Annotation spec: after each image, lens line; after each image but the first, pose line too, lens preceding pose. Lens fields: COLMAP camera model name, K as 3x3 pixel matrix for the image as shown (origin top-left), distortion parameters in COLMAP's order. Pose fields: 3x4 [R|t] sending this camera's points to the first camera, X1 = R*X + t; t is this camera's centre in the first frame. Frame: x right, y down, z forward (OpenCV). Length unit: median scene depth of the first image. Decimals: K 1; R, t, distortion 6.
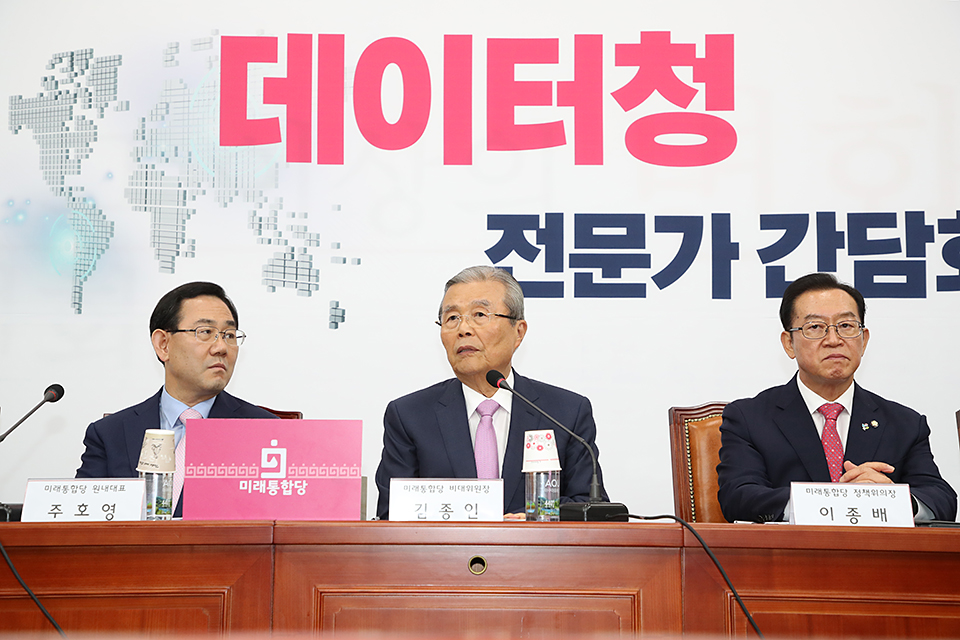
lens RADIAL K [[1514.6, 0, 480.0], [0, 1514.6, 320.0], [0, 0, 1]] dist [0.239585, 0.025655]
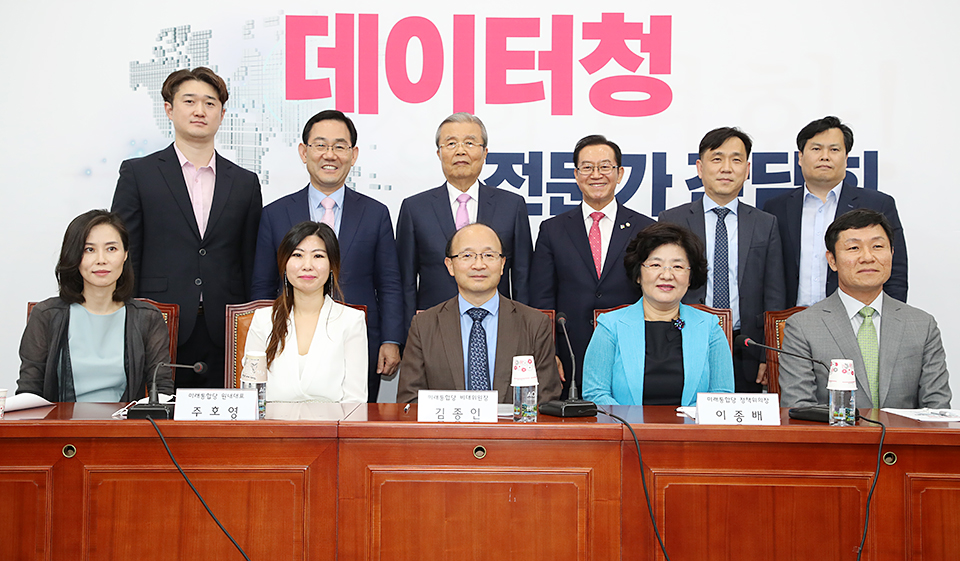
lens RADIAL K [[1178.8, 0, 481.1], [0, 1178.8, 294.0], [0, 0, 1]] dist [0.138799, 0.023386]
pose [[0.999990, 0.002735, 0.003588, -0.002630], [-0.003128, 0.993414, 0.114536, -0.065248], [-0.003251, -0.114546, 0.993413, -0.051704]]
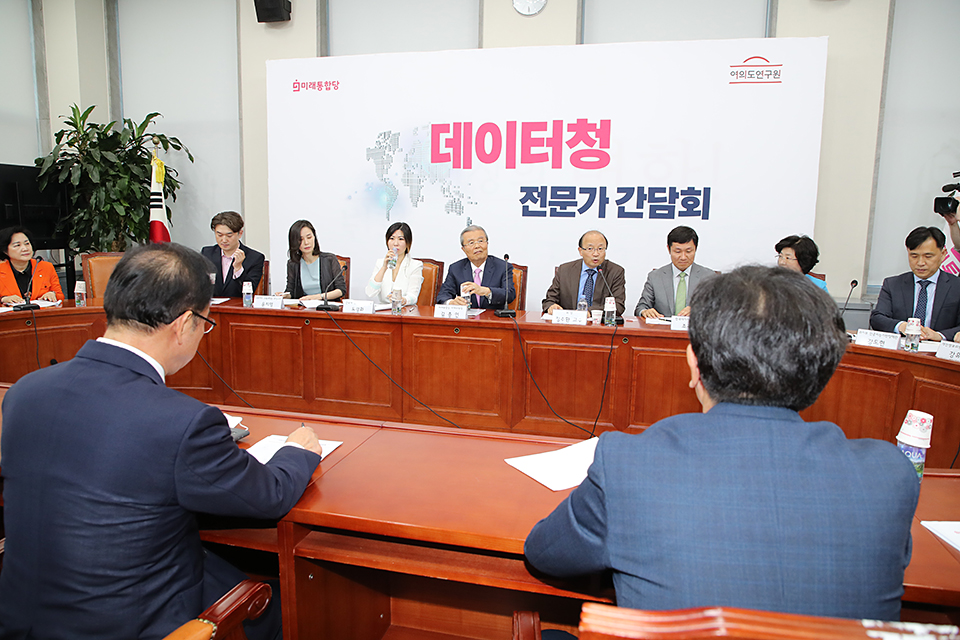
lens RADIAL K [[651.0, 0, 480.0], [0, 651.0, 320.0], [0, 0, 1]] dist [-0.087591, 0.037169]
pose [[0.971604, 0.045757, -0.232146, 0.225001], [0.014907, 0.967336, 0.253059, -0.136733], [0.236142, -0.249333, 0.939186, -0.219951]]
